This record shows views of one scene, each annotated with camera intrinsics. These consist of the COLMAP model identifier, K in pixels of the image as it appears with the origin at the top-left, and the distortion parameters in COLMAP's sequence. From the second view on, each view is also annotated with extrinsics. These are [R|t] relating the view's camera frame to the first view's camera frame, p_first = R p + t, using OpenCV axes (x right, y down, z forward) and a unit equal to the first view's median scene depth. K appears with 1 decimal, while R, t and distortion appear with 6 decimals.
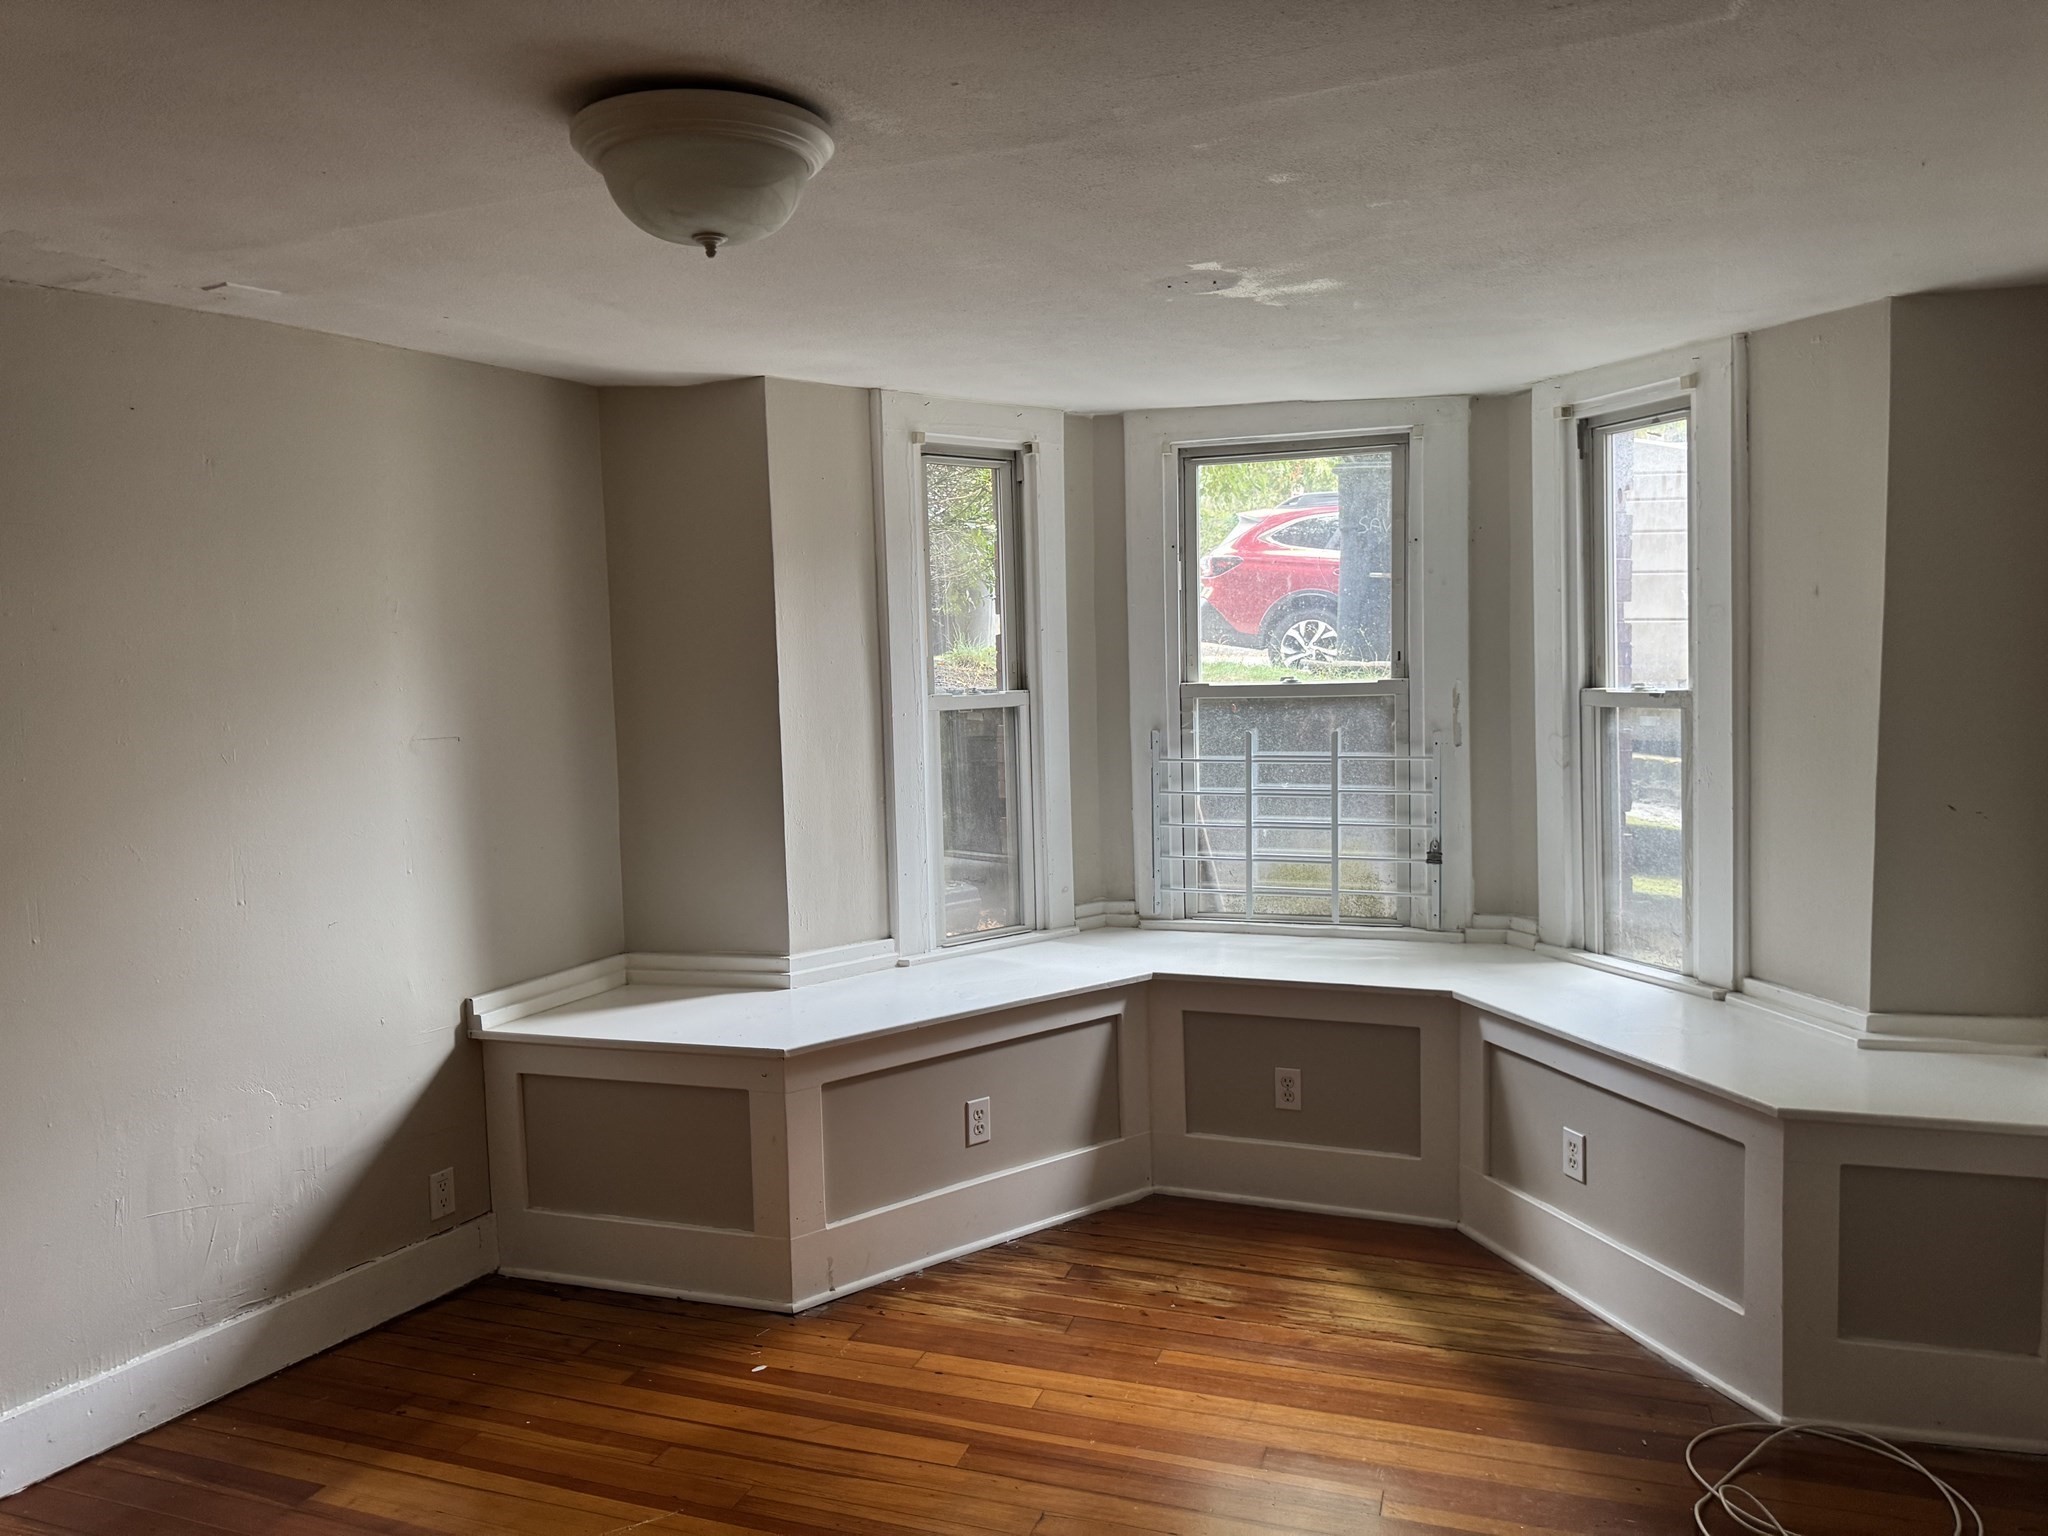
lens RADIAL K [[1442.3, 0, 1033.7], [0, 1442.3, 767.9], [0, 0, 1]] dist [0.090474, -0.117222]
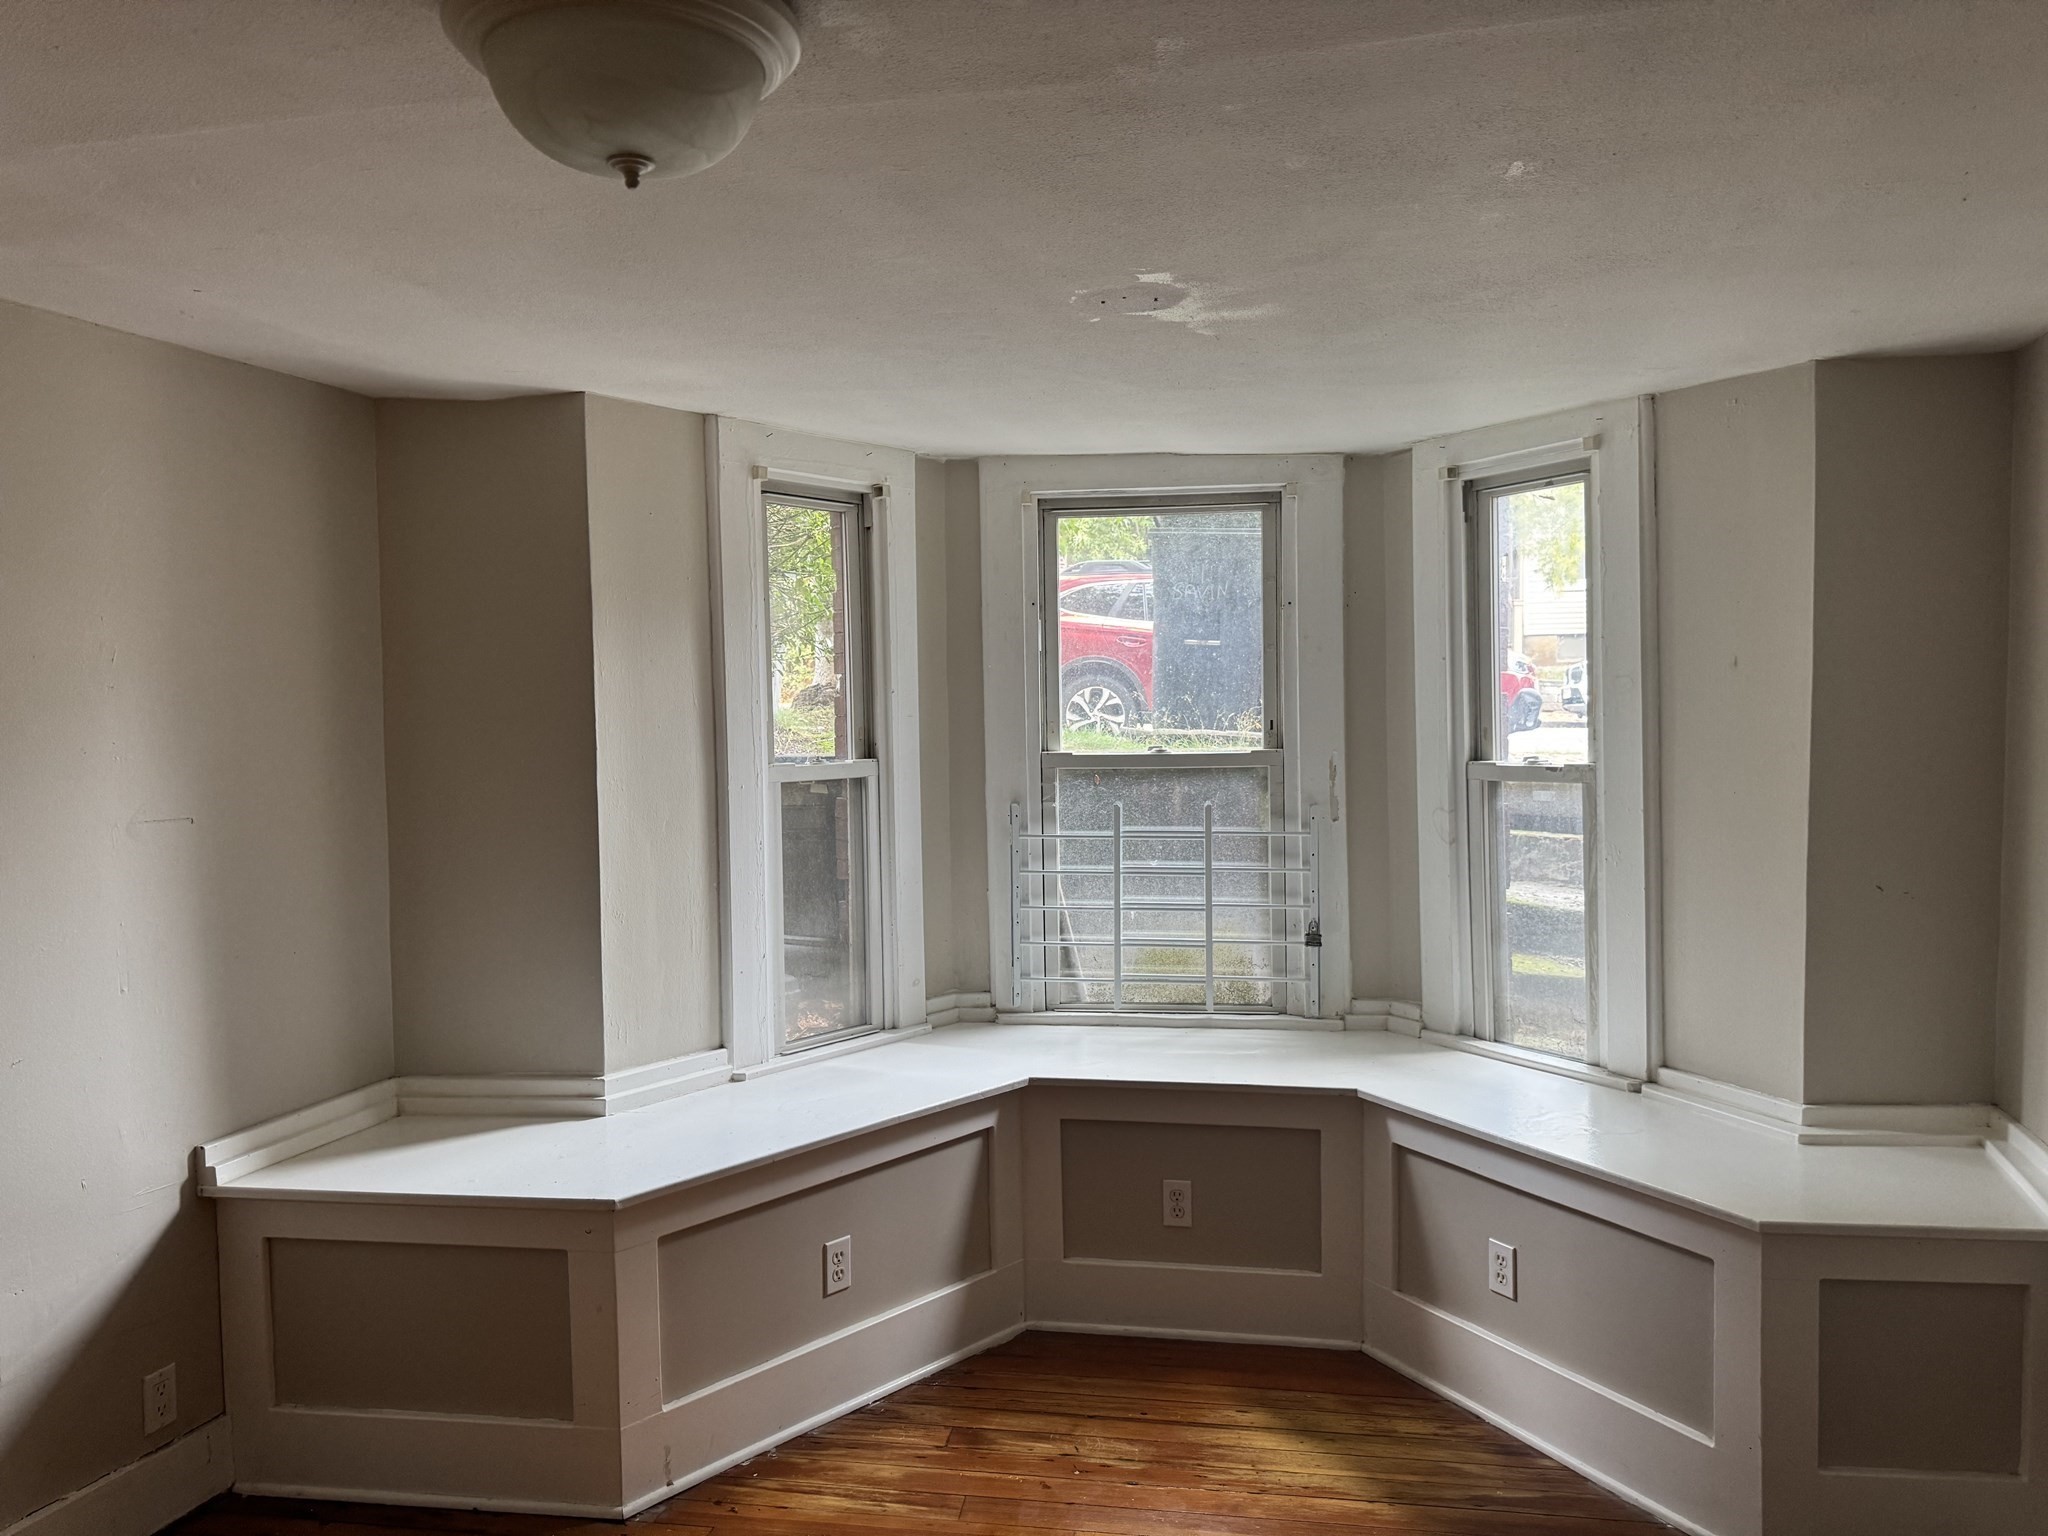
lens RADIAL K [[1434.2, 0, 1024.9], [0, 1434.2, 779.1], [0, 0, 1]] dist [0.131533, -0.203067]
pose [[0.985036, 0.001558, 0.172343, -0.078085], [0.004725, 0.999339, -0.036041, -0.010634], [-0.172285, 0.036316, 0.984378, 0.124273]]
